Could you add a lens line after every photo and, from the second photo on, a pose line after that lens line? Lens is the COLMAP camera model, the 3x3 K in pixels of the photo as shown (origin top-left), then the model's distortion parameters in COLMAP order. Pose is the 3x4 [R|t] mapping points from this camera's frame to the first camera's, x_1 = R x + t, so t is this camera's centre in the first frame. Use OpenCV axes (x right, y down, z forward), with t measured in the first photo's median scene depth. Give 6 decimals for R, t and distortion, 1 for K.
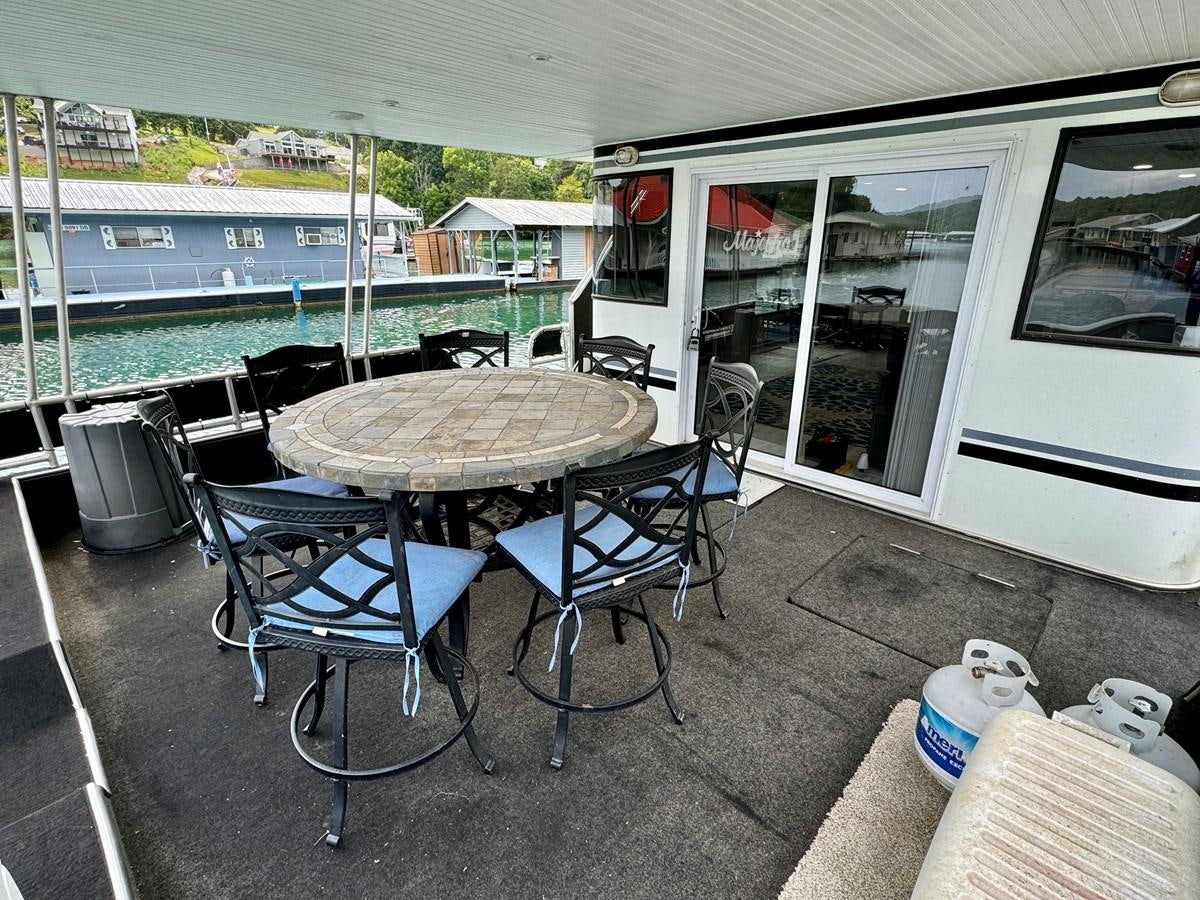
lens RADIAL K [[591.5, 0, 603.5], [0, 591.5, 450.0], [0, 0, 1]] dist [-0.000225, 0.001791]
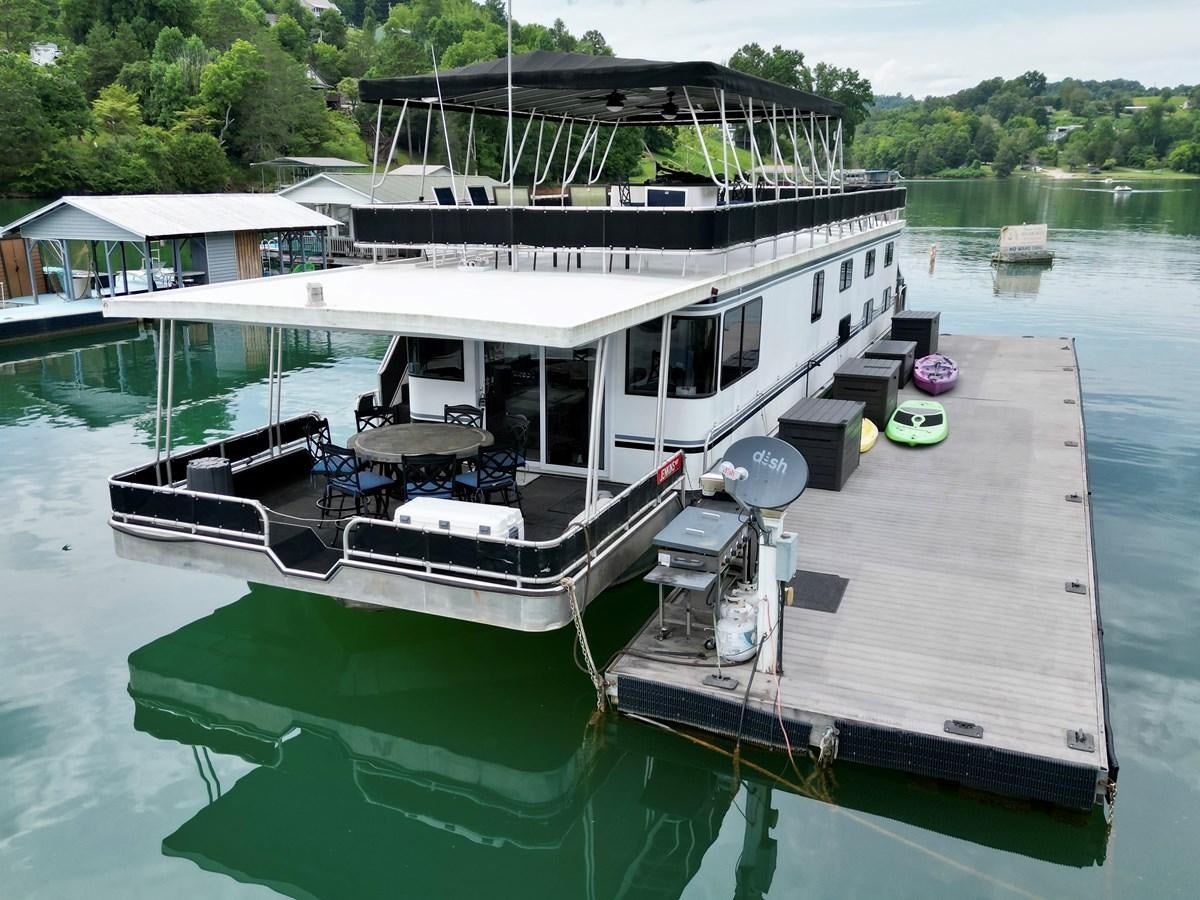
lens RADIAL K [[1056.3, 0, 560.4], [0, 1056.3, 480.3], [0, 0, 1]] dist [0.028187, 0.002267]
pose [[0.942407, -0.103876, 0.317929, -0.111245], [0.125483, 0.990924, -0.048196, 0.048532], [-0.310038, 0.085314, 0.946889, -0.367320]]
